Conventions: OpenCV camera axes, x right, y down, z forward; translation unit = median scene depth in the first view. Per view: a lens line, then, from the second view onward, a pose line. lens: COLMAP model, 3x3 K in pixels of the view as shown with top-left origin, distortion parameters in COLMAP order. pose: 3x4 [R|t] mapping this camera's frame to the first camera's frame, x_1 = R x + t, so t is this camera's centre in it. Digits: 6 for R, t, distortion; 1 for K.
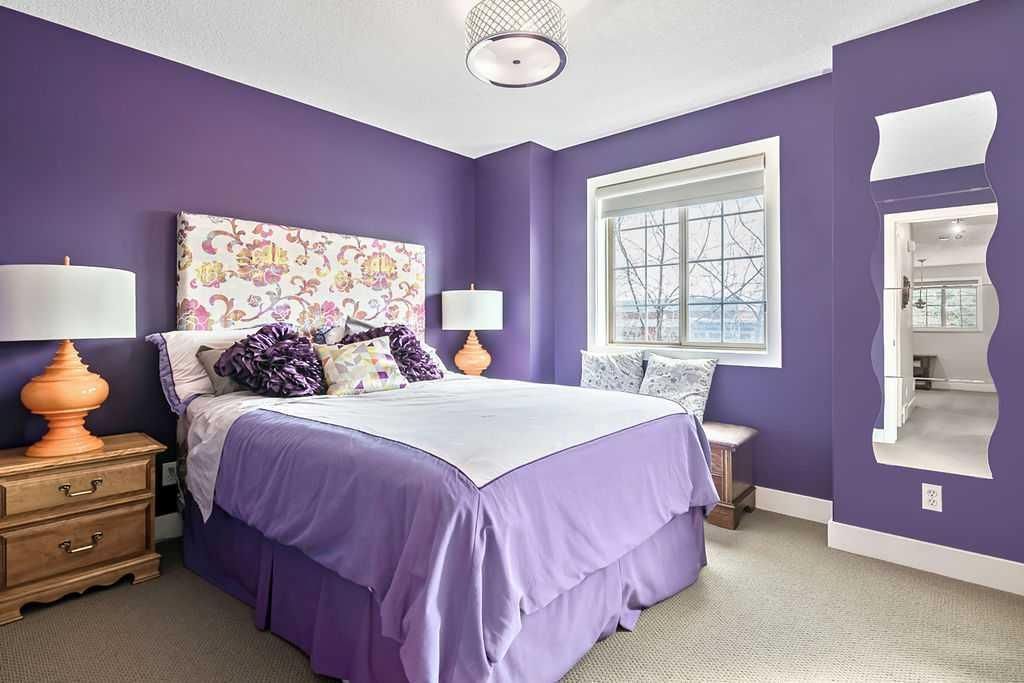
lens RADIAL K [[509.2, 0, 520.5], [0, 509.2, 334.6], [0, 0, 1]] dist [-0.001779, -0.000869]
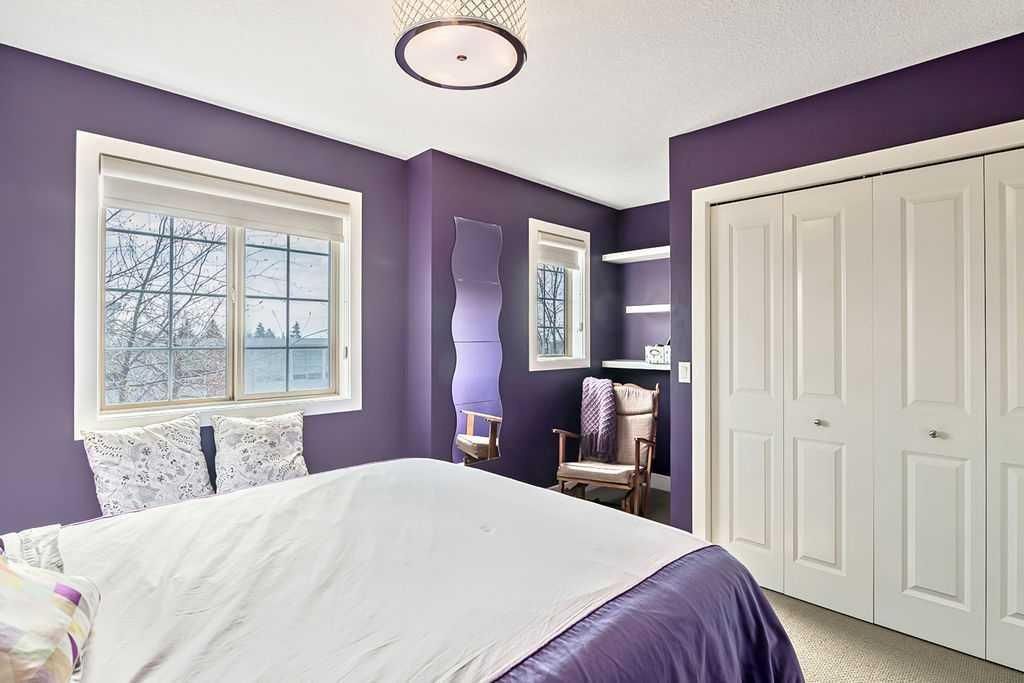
lens RADIAL K [[509.2, 0, 520.5], [0, 509.2, 334.6], [0, 0, 1]] dist [-0.001779, -0.000869]
pose [[0.053053, 0.009073, 0.998550, -0.481849], [0.024842, 0.999637, -0.010402, -0.065291], [-0.998283, 0.025358, 0.052808, 0.553751]]
